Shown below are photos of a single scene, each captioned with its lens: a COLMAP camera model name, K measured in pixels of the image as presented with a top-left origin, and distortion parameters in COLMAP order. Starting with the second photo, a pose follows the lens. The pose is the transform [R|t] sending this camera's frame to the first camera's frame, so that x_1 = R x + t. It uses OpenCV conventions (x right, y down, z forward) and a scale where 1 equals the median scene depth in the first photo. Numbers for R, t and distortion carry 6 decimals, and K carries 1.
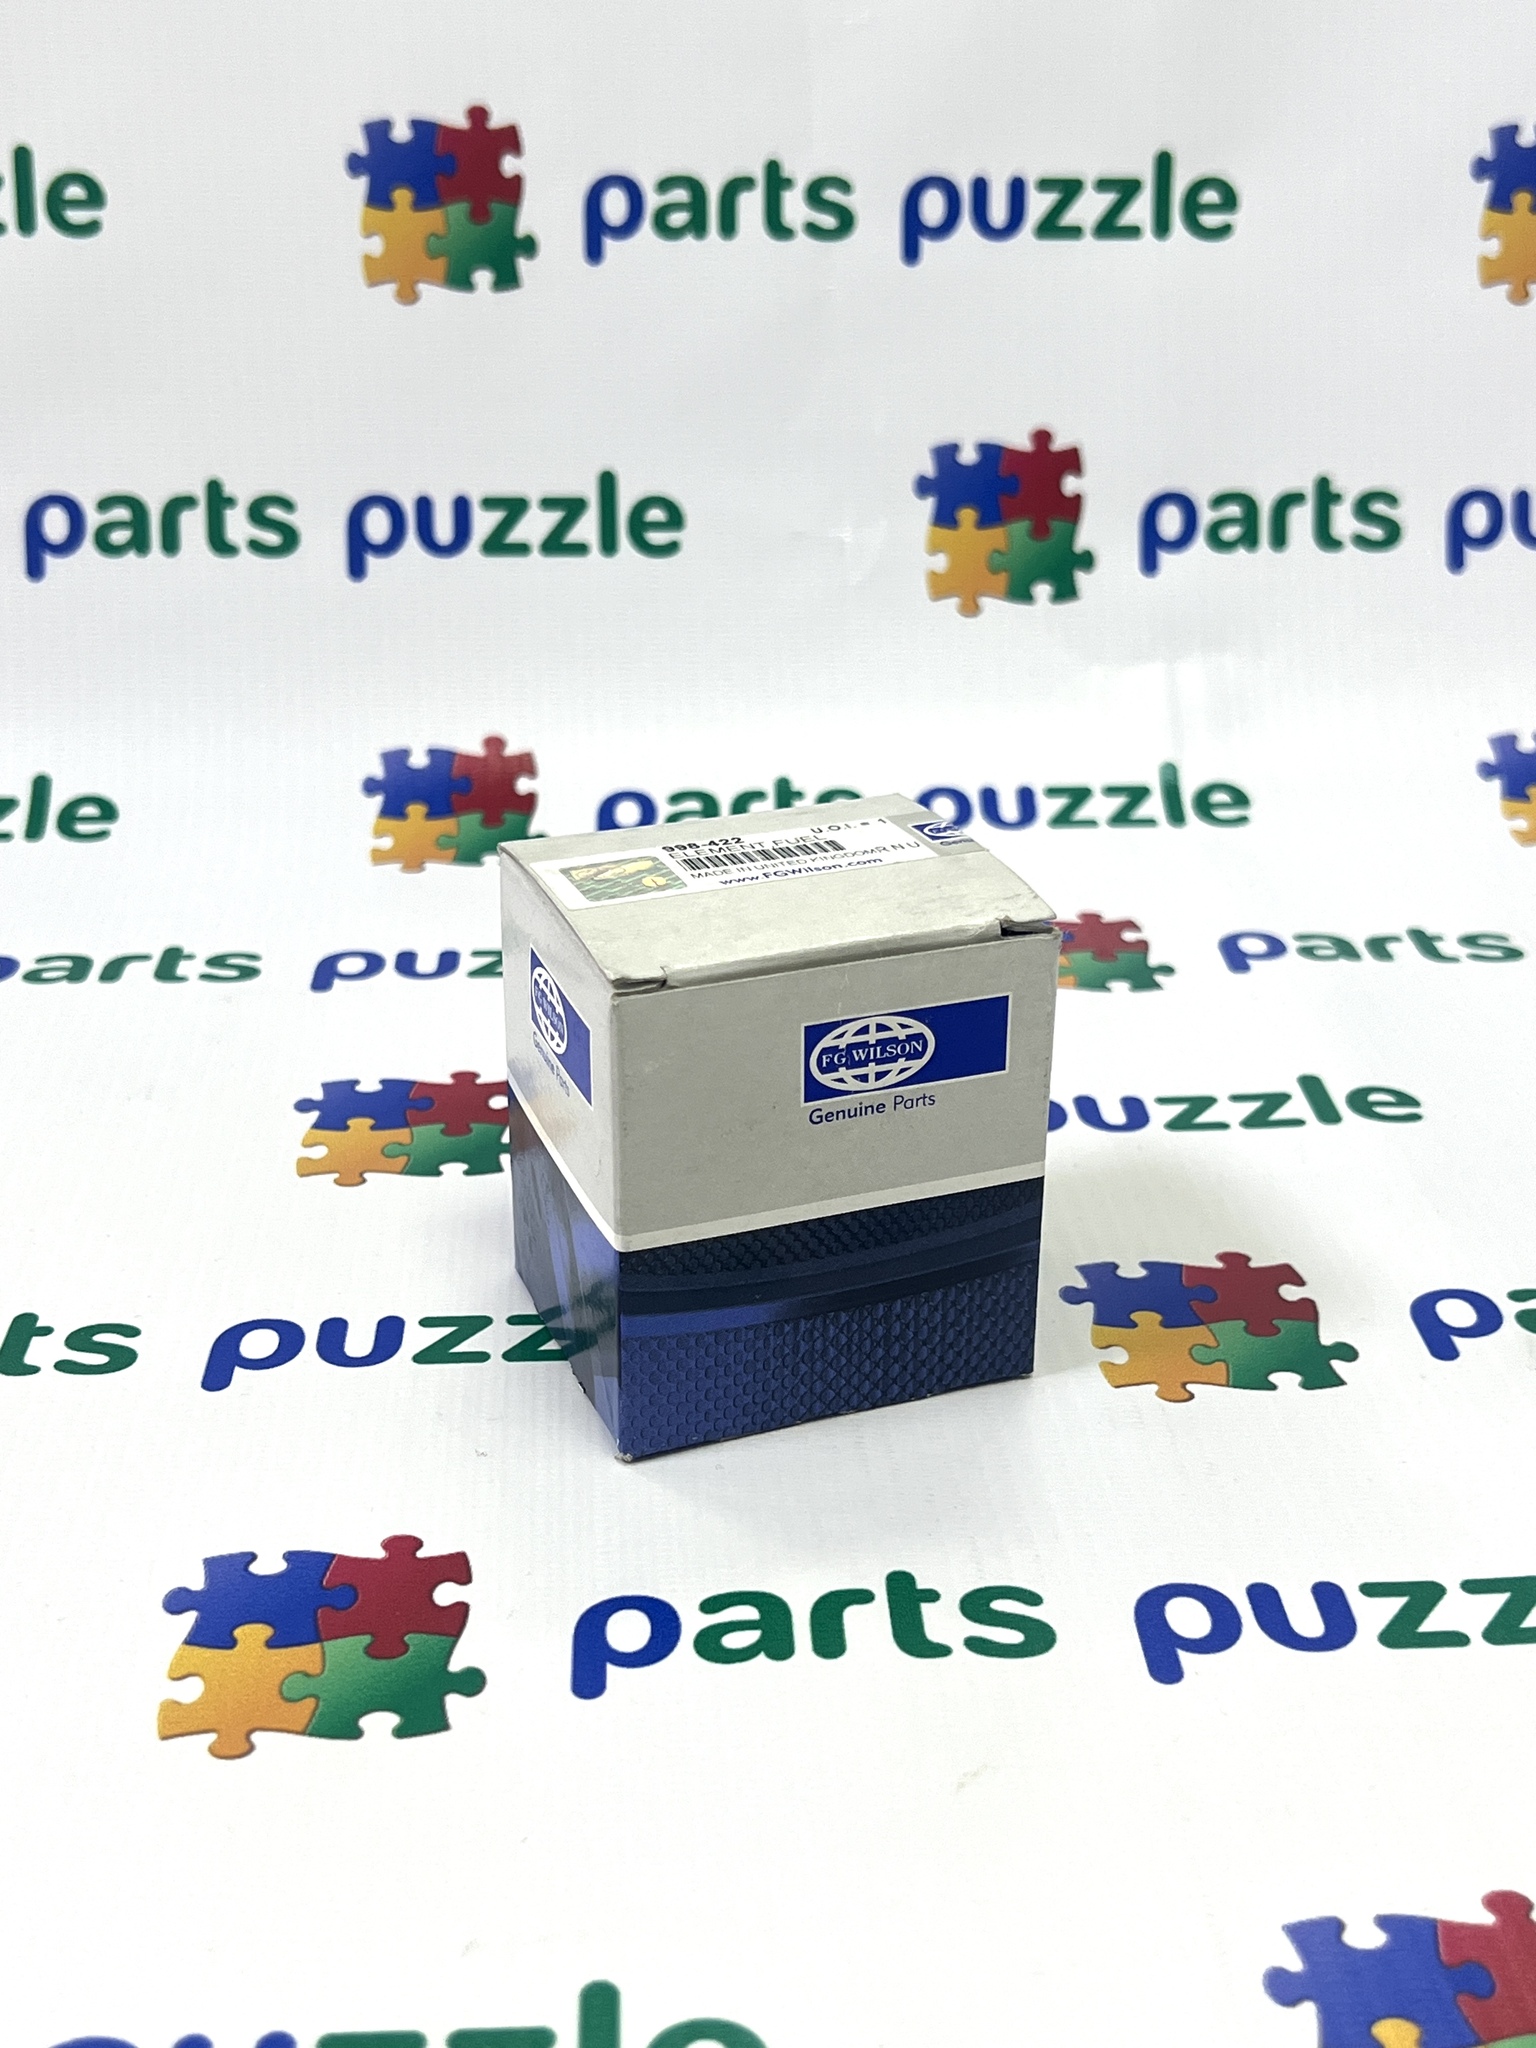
lens RADIAL K [[2558.5, 0, 768.0], [0, 2558.5, 1024.0], [0, 0, 1]] dist [0.104776, -0.326511]
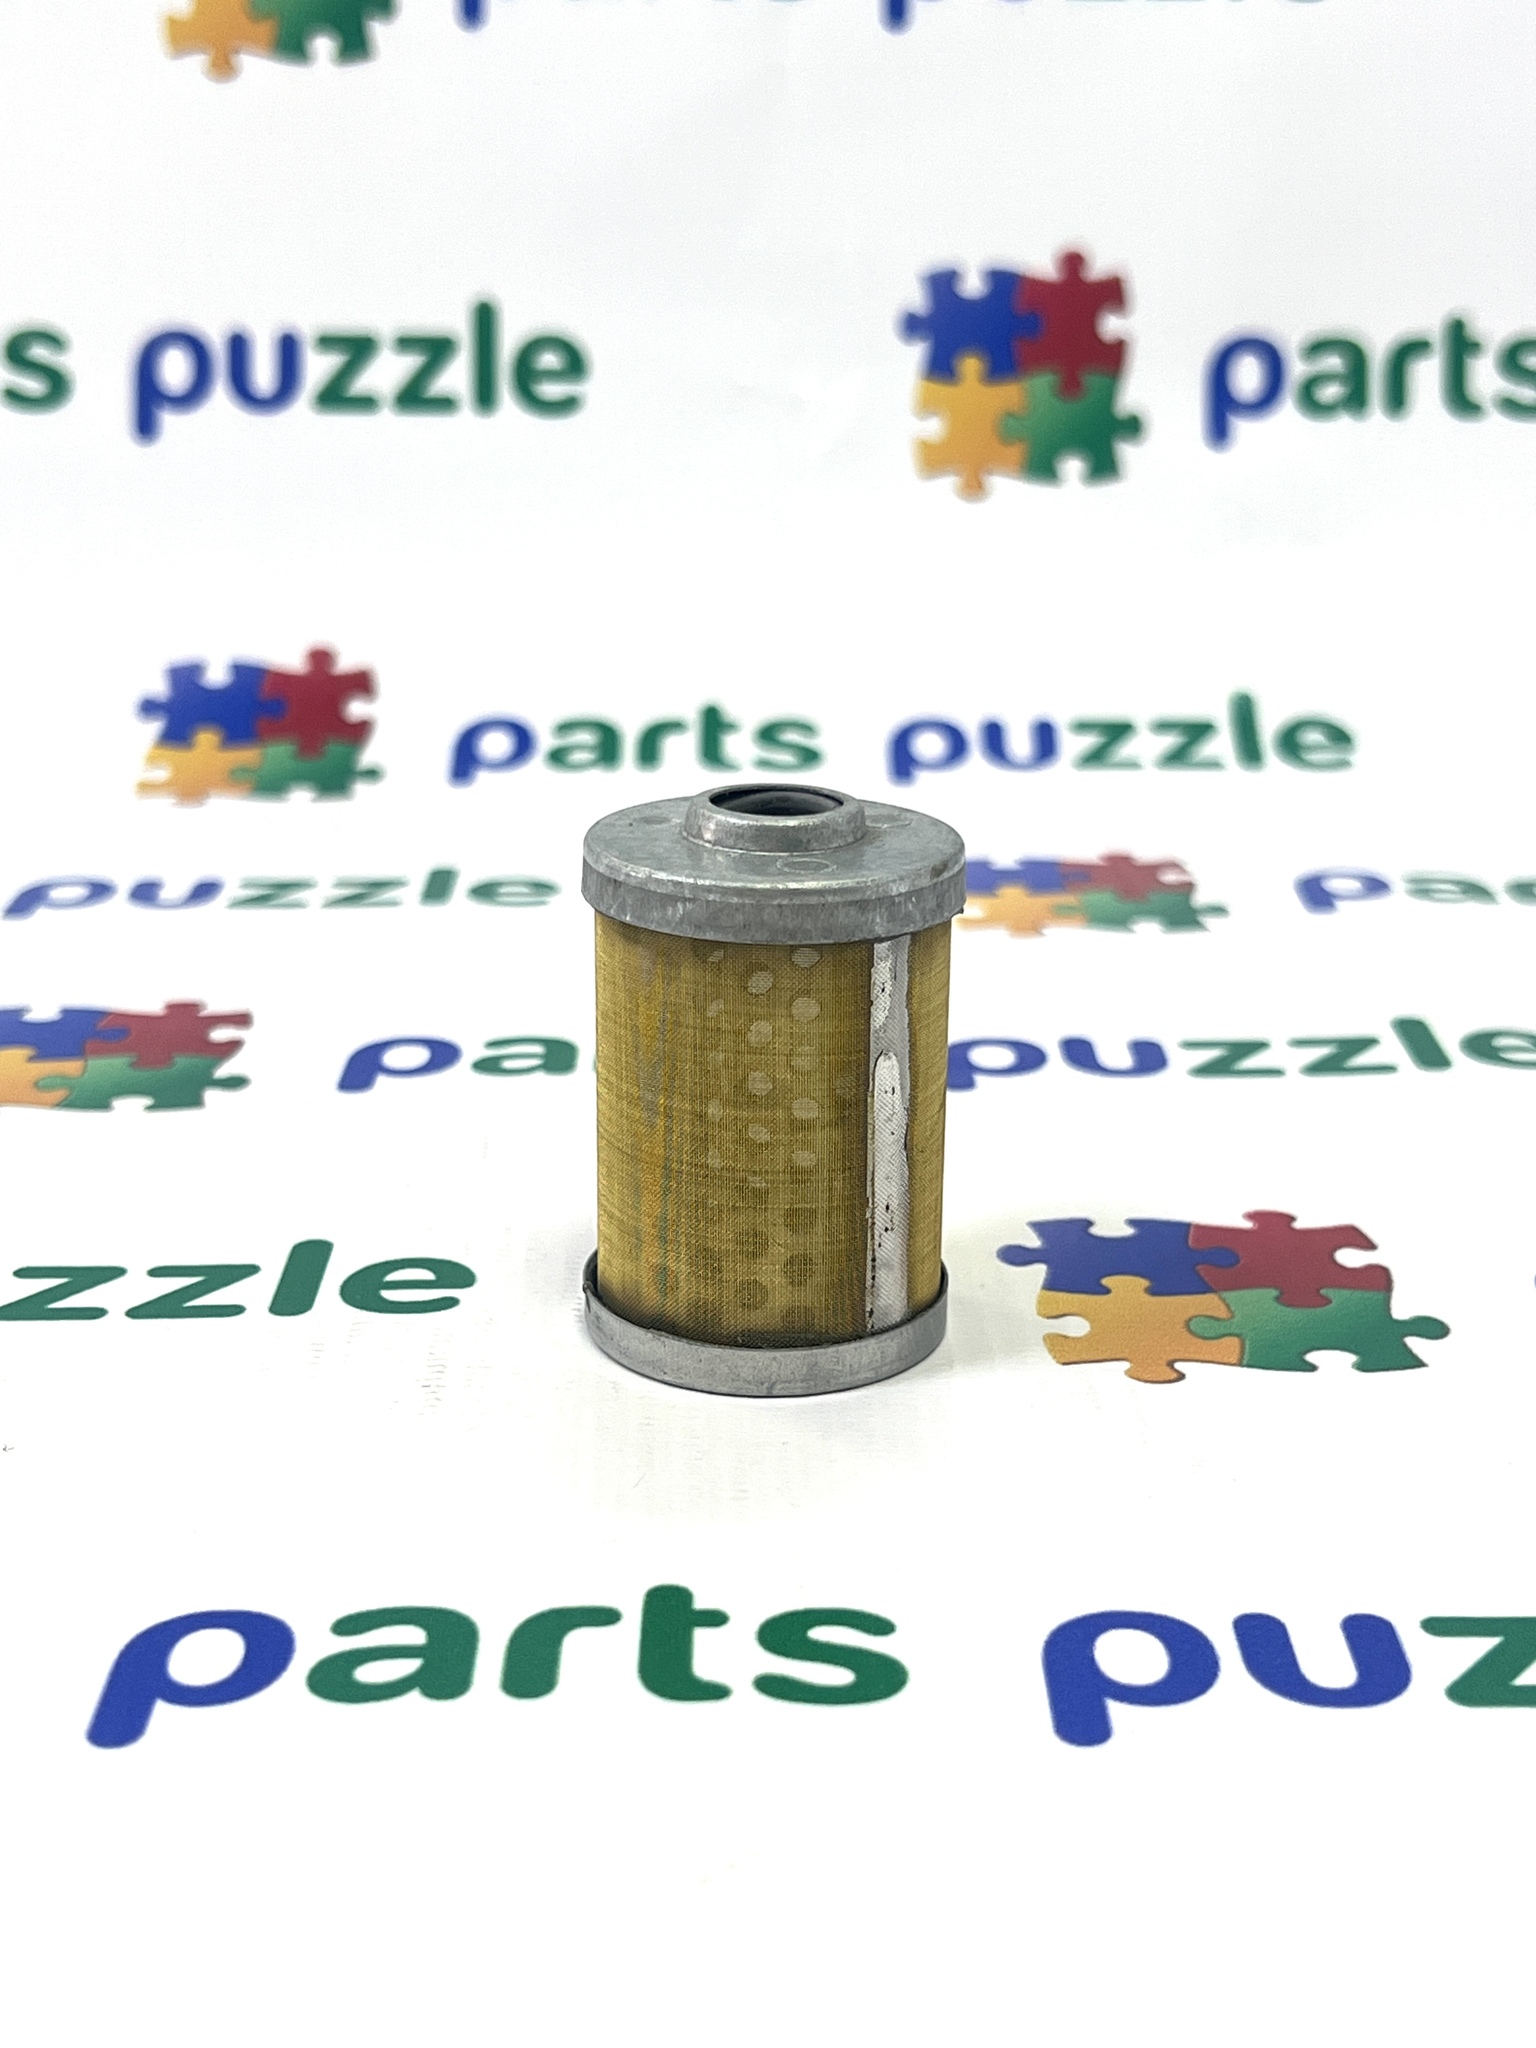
lens RADIAL K [[3021.9, 0, 768.0], [0, 3021.9, 1024.0], [0, 0, 1]] dist [0.150588, -0.463977]
pose [[0.998989, 0.010922, -0.043611, 0.061219], [-0.015903, 0.993171, -0.115577, 0.095165], [0.042051, 0.116153, 0.992341, 0.153980]]
